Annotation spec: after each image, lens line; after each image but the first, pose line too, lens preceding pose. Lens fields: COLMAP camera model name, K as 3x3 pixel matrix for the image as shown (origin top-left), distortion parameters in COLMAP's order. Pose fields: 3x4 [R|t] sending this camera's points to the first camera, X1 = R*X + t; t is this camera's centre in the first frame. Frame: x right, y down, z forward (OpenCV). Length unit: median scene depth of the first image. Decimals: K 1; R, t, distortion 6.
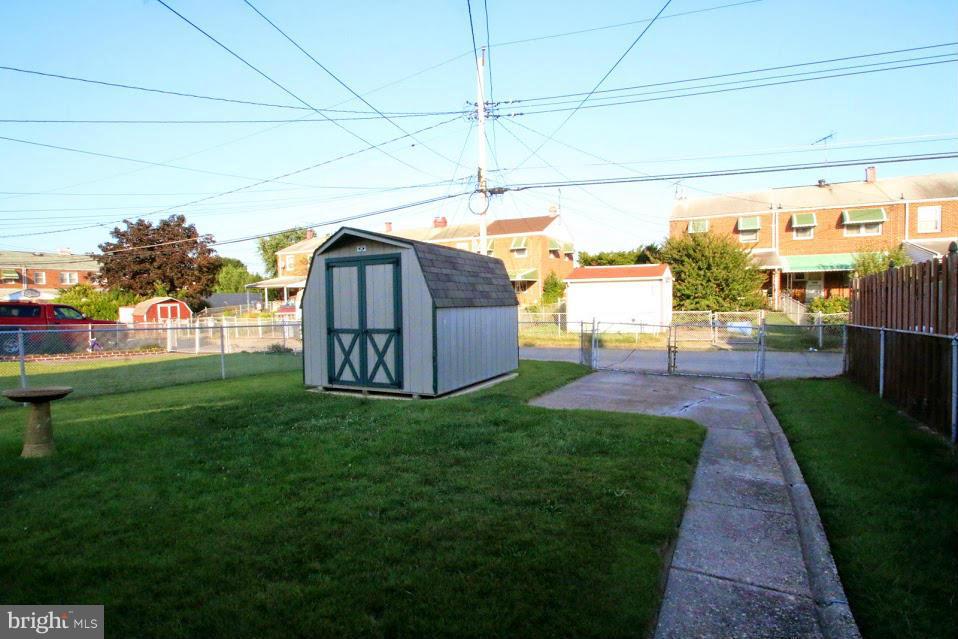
lens RADIAL K [[500.8, 0, 479.0], [0, 500.8, 319.5], [0, 0, 1]] dist [-0.020604, -0.001071]
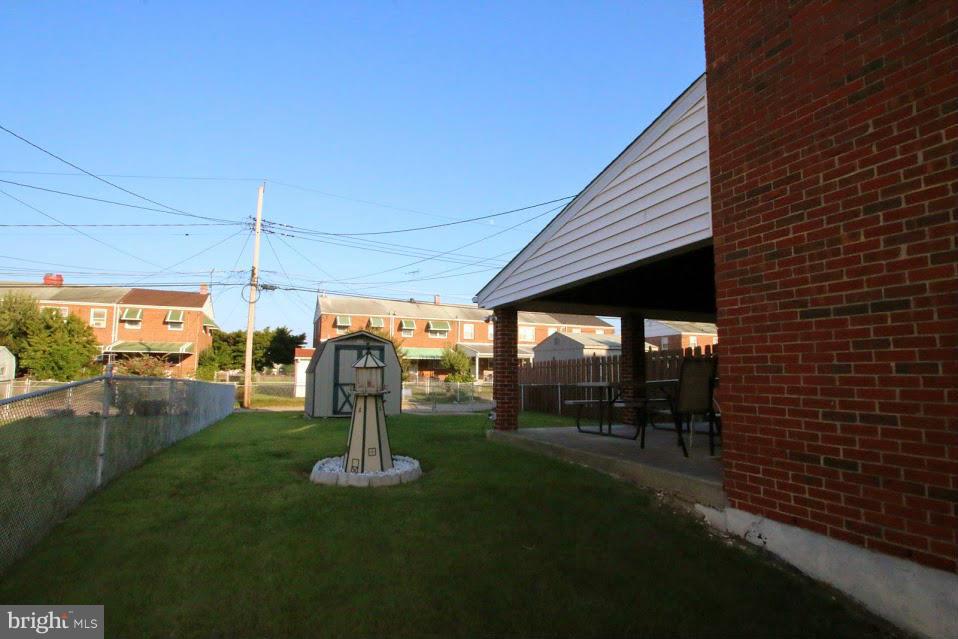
lens RADIAL K [[500.8, 0, 479.0], [0, 500.8, 319.5], [0, 0, 1]] dist [-0.020604, -0.001071]
pose [[0.650805, 0.105202, 0.751921, -0.392741], [0.013719, 0.988563, -0.150184, 0.020118], [-0.759121, 0.108056, 0.641919, -0.168437]]
